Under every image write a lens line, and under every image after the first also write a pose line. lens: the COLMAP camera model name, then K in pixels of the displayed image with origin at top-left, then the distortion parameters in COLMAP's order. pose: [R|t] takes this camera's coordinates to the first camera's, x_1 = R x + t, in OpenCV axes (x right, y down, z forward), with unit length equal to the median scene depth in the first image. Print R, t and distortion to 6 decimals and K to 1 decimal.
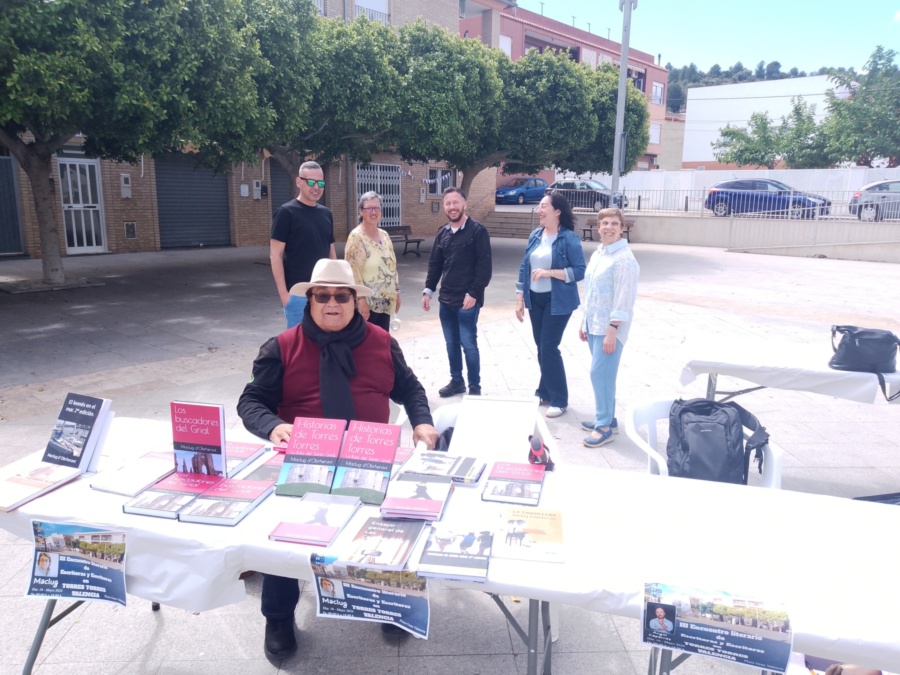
lens RADIAL K [[672.8, 0, 457.6], [0, 672.8, 331.6], [0, 0, 1]] dist [0.011361, -0.005612]
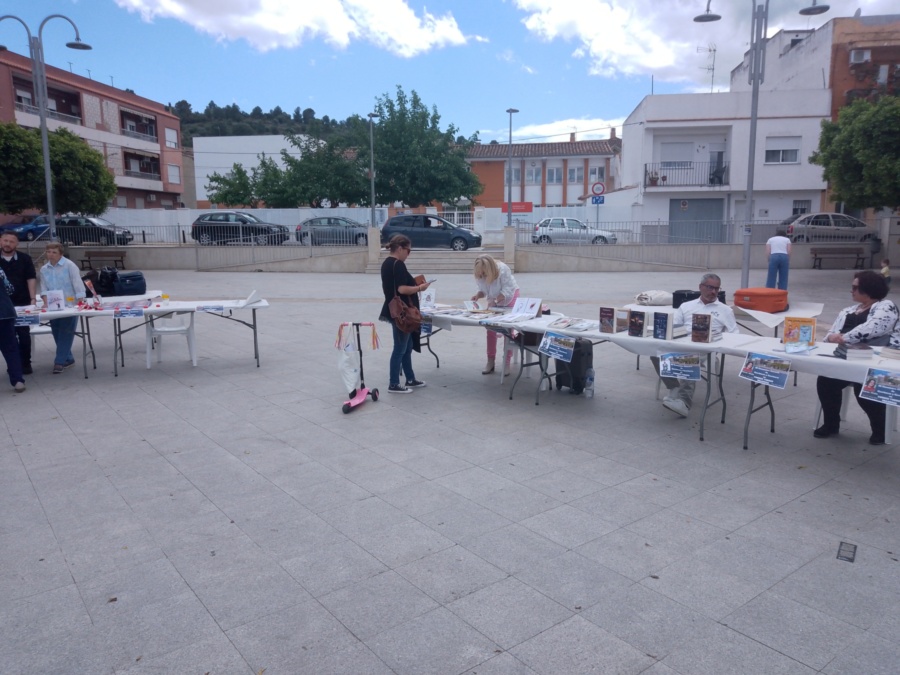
lens RADIAL K [[672.8, 0, 459.9], [0, 672.8, 335.2], [0, 0, 1]] dist [0.011361, -0.005612]
pose [[0.817978, -0.107245, 0.565163, 0.041736], [0.131317, 0.991339, -0.001943, 0.052096], [-0.560060, 0.075805, 0.824977, -0.256894]]
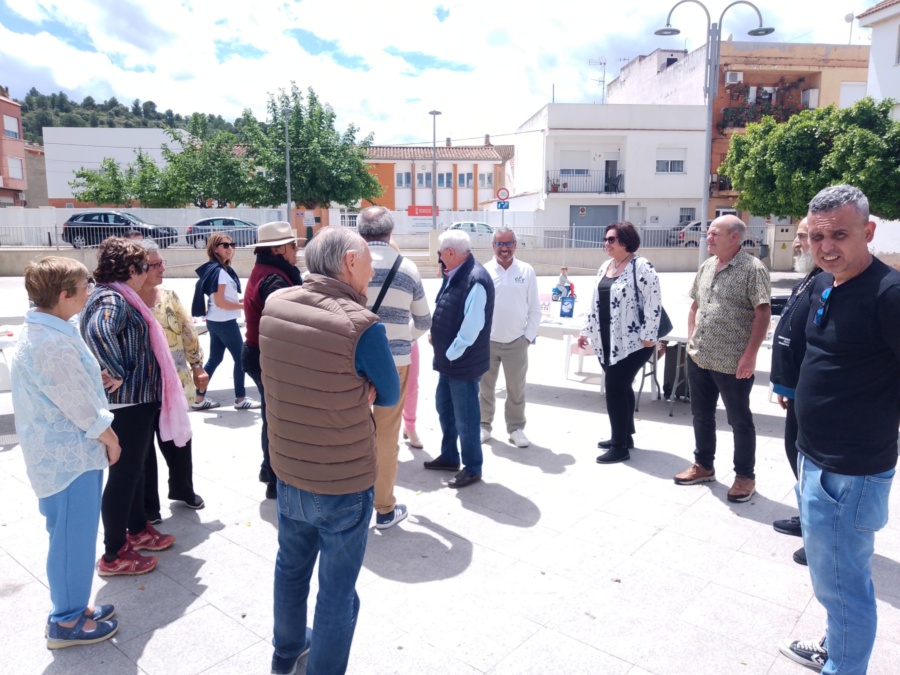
lens RADIAL K [[672.8, 0, 459.2], [0, 672.8, 338.7], [0, 0, 1]] dist [0.011361, -0.005612]
pose [[0.679521, -0.126751, 0.722624, -0.013168], [0.154689, 0.987573, 0.027762, 0.037089], [-0.717163, 0.092917, 0.690683, -0.188941]]
